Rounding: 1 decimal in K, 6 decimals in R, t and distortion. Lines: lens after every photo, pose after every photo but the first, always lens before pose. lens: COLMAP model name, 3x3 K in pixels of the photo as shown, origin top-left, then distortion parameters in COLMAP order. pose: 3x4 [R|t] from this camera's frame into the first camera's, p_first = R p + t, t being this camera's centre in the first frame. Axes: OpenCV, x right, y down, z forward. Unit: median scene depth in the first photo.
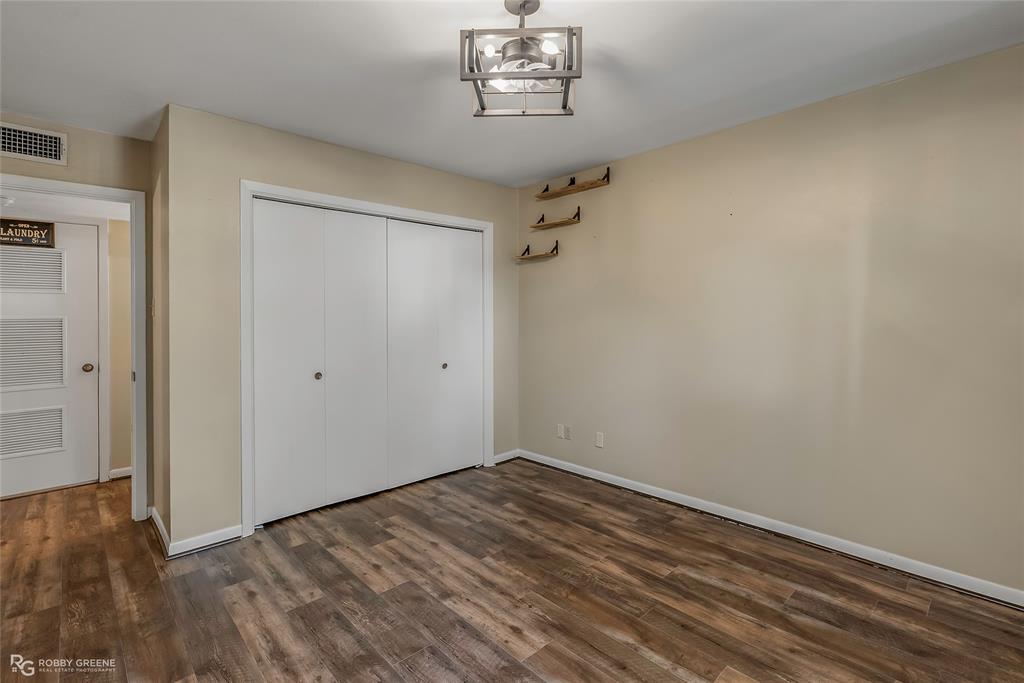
lens RADIAL K [[472.0, 0, 506.0], [0, 472.0, 314.4], [0, 0, 1]] dist [-0.001443, 0.001881]
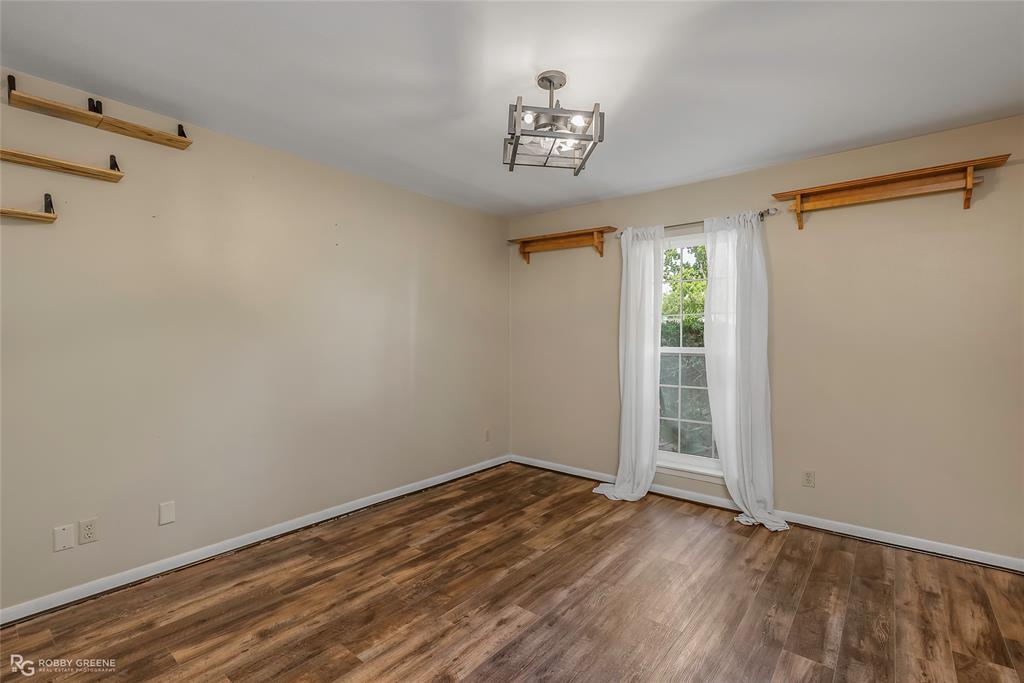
lens RADIAL K [[472.0, 0, 511.6], [0, 472.0, 343.8], [0, 0, 1]] dist [-0.001443, 0.001881]
pose [[-0.139447, -0.006275, 0.990210, -0.869657], [-0.008693, 0.999949, 0.005112, 0.015757], [-0.990191, -0.007895, -0.139494, 0.933974]]
